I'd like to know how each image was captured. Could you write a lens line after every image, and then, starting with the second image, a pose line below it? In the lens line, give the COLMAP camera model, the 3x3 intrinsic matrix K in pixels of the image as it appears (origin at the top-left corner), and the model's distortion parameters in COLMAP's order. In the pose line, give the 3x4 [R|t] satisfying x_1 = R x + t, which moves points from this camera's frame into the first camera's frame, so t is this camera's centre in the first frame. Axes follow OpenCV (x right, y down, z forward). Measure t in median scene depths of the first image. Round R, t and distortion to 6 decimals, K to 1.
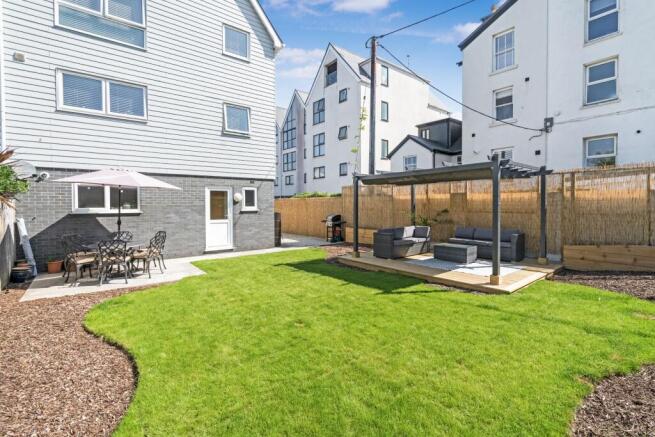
lens RADIAL K [[301.4, 0, 327.7], [0, 301.4, 216.2], [0, 0, 1]] dist [-0.014020, 0.000178]
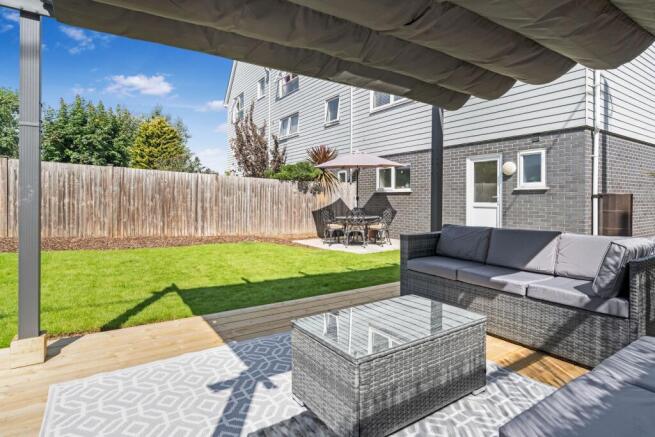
lens RADIAL K [[354.1, 0, 327.9], [0, 354.1, 194.9], [0, 0, 1]] dist [0.001576, 0.000135]
pose [[-0.092453, 0.002359, -0.995714, 0.483493], [-0.029539, 0.999551, 0.005111, 0.000384], [0.995279, 0.029885, -0.092342, 0.696544]]
